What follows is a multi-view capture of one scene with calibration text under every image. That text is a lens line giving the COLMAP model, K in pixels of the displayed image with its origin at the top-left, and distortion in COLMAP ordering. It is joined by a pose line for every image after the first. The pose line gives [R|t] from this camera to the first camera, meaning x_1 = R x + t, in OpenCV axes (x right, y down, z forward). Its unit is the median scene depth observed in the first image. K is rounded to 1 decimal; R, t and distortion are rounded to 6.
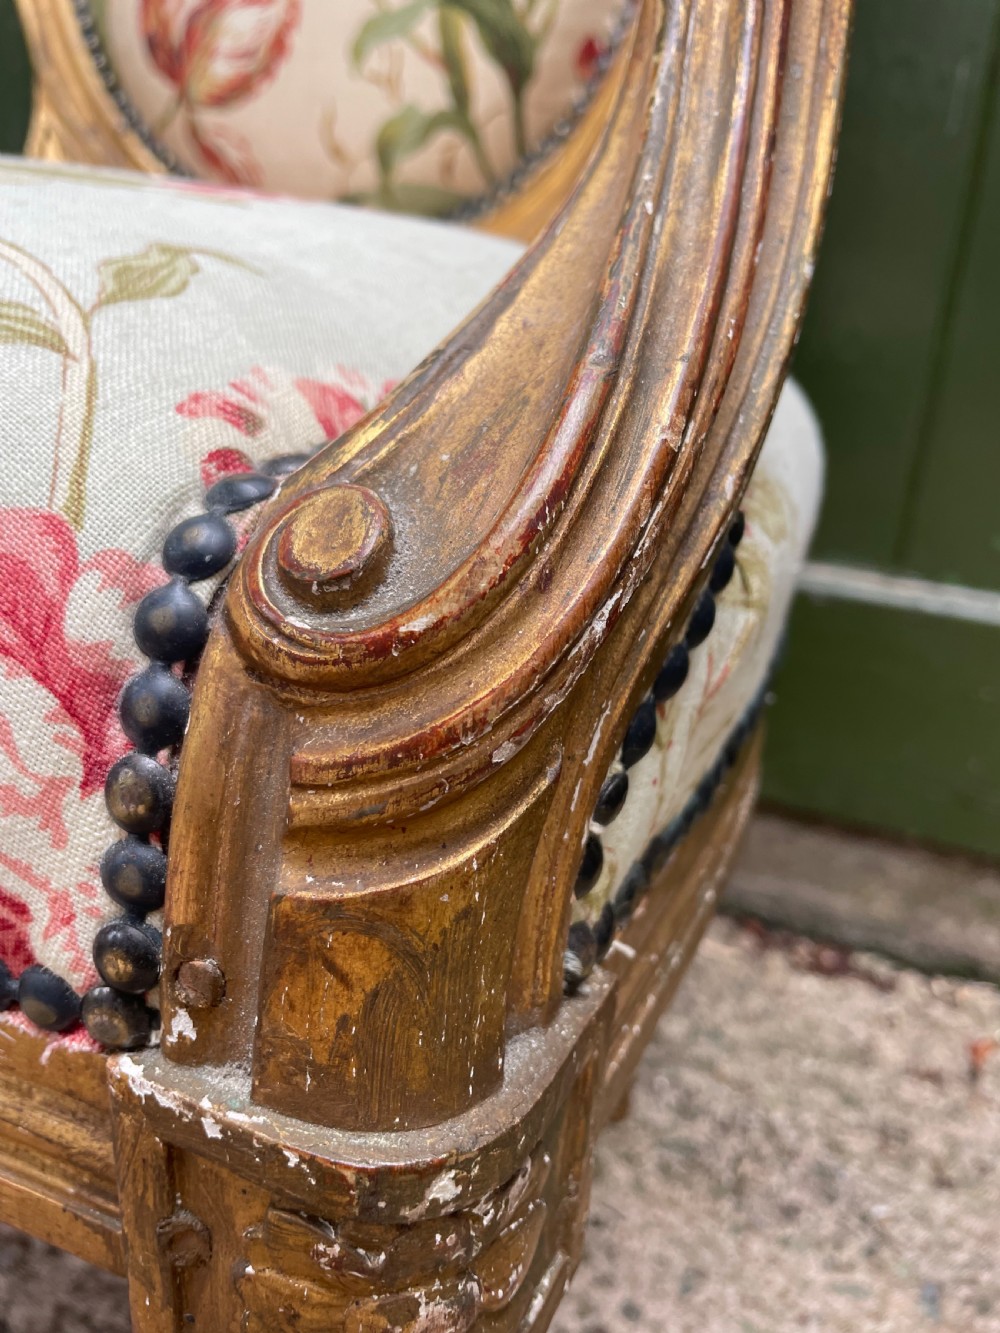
lens RADIAL K [[1029.9, 0, 494.1], [0, 1029.9, 667.2], [0, 0, 1]] dist [0.071891, -0.108458]
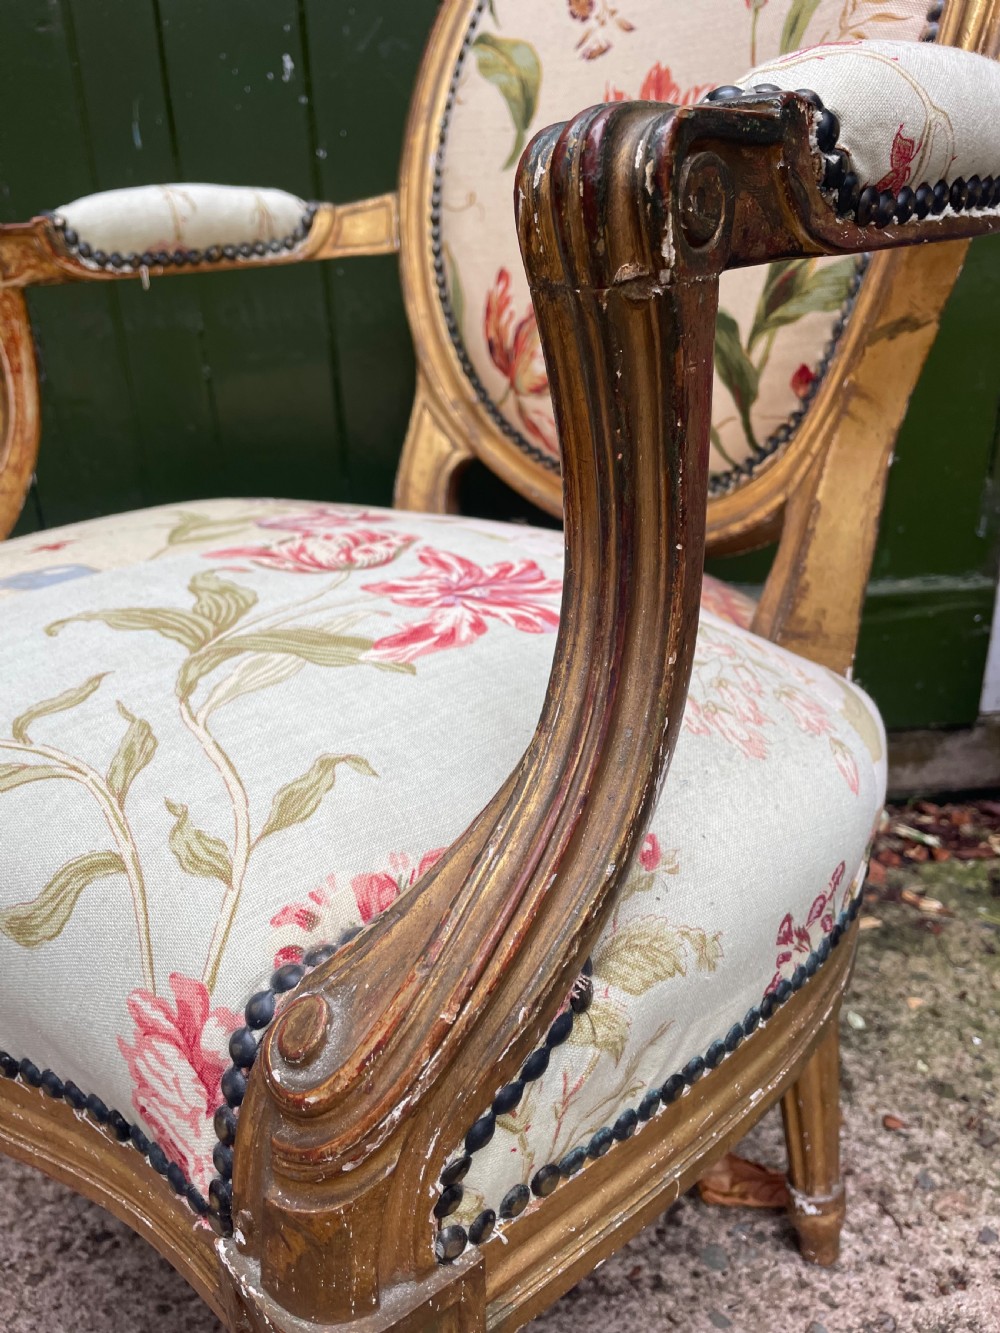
lens RADIAL K [[1029.9, 0, 499.9], [0, 1029.9, 671.0], [0, 0, 1]] dist [0.071891, -0.108458]
pose [[0.912582, 0.066848, -0.403392, 0.953865], [-0.069197, 0.997564, 0.008768, -0.850182], [0.402995, 0.019912, 0.914985, -0.728428]]
